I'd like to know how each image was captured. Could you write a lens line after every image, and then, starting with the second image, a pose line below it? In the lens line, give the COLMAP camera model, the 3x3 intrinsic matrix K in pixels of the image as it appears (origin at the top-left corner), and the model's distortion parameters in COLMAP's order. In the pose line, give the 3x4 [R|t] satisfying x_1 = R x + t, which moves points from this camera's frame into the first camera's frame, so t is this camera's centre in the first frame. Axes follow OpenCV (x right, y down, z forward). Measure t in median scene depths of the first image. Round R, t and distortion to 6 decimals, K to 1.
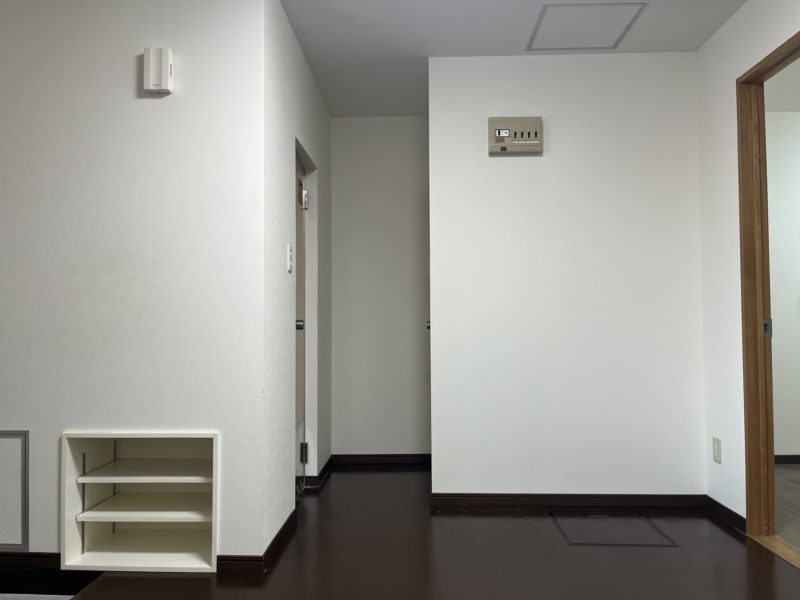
lens RADIAL K [[603.1, 0, 400.0], [0, 603.1, 300.0], [0, 0, 1]] dist [0.008873, -0.000038]
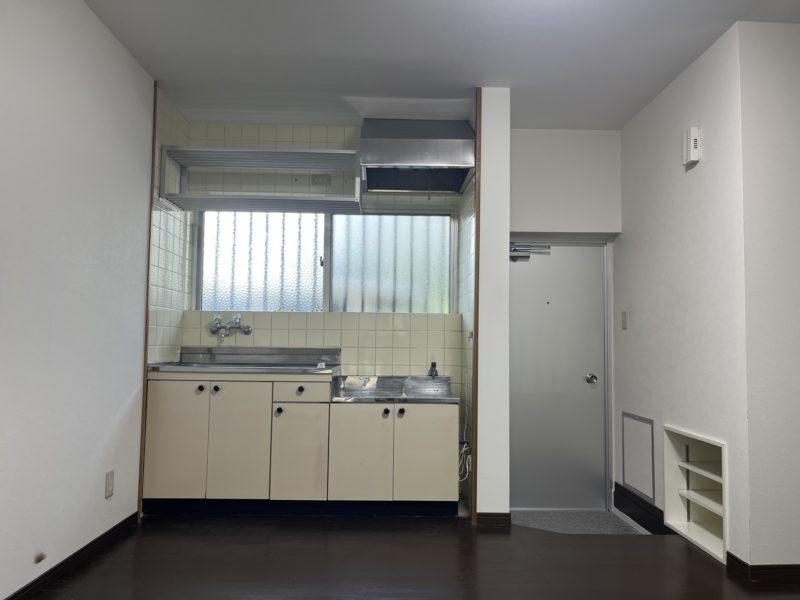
lens RADIAL K [[616.6, 0, 400.0], [0, 616.6, 300.0], [0, 0, 1]] dist [-0.000361, -0.002893]
pose [[0.057420, -0.060761, -0.996499, 0.838768], [0.025643, 0.997907, -0.059370, 0.001158], [0.998021, -0.022144, 0.058858, 0.315757]]
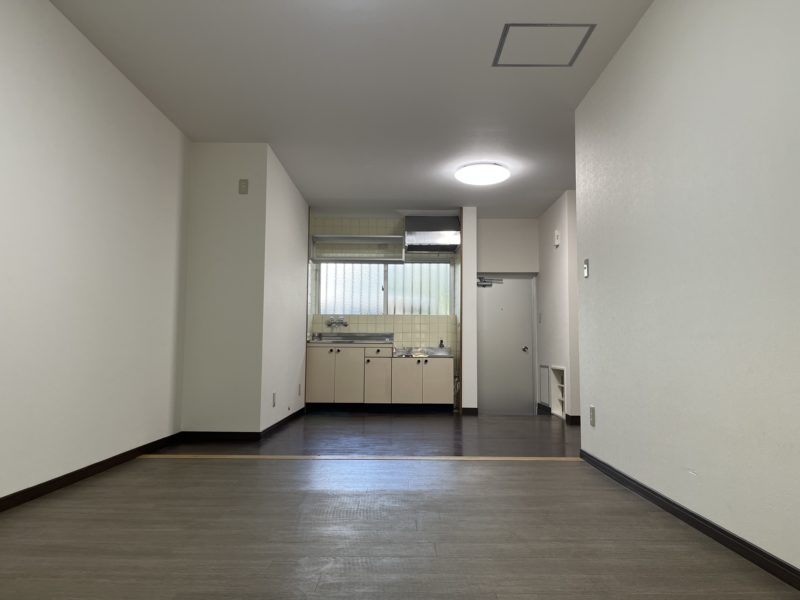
lens RADIAL K [[616.6, 0, 400.0], [0, 616.6, 300.0], [0, 0, 1]] dist [-0.000361, -0.002893]
pose [[0.034899, -0.073254, -0.996703, 2.412999], [0.031611, 0.996892, -0.072161, 0.089845], [0.998891, -0.028989, 0.037106, 0.167863]]
